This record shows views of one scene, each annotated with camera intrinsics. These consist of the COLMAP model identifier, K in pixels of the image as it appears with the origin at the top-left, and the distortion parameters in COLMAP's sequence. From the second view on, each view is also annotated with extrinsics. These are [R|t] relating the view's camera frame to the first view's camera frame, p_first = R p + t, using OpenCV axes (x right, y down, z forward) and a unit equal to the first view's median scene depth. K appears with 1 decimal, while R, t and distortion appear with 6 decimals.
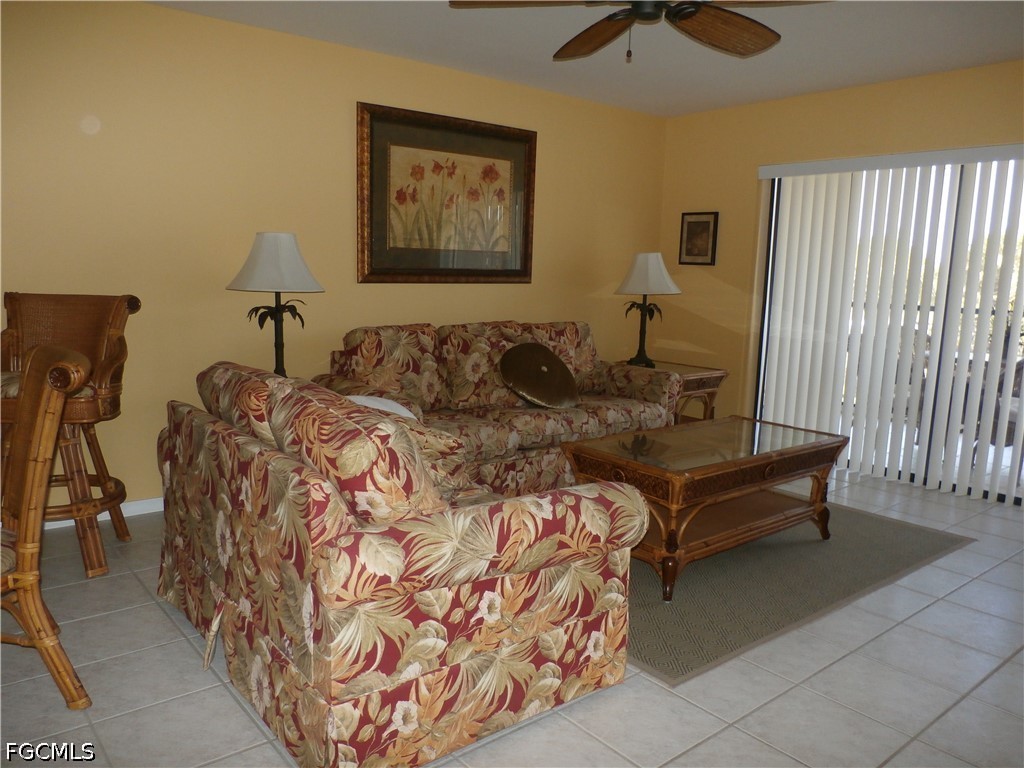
lens RADIAL K [[773.2, 0, 512.0], [0, 773.2, 384.0], [0, 0, 1]] dist [-0.019406, 0.005467]
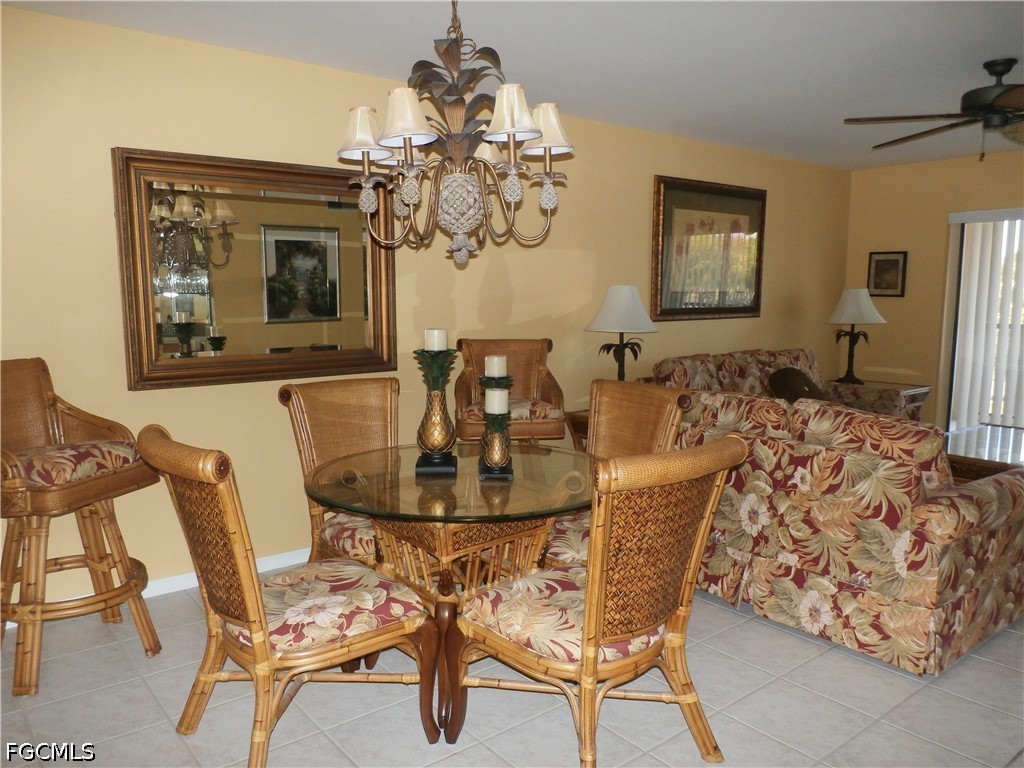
lens RADIAL K [[773.2, 0, 512.0], [0, 773.2, 384.0], [0, 0, 1]] dist [-0.019406, 0.005467]
pose [[0.999562, -0.024285, -0.016894, -0.399741], [0.023784, 0.999290, -0.029235, -0.002756], [0.017592, 0.028820, 0.999430, -0.215177]]
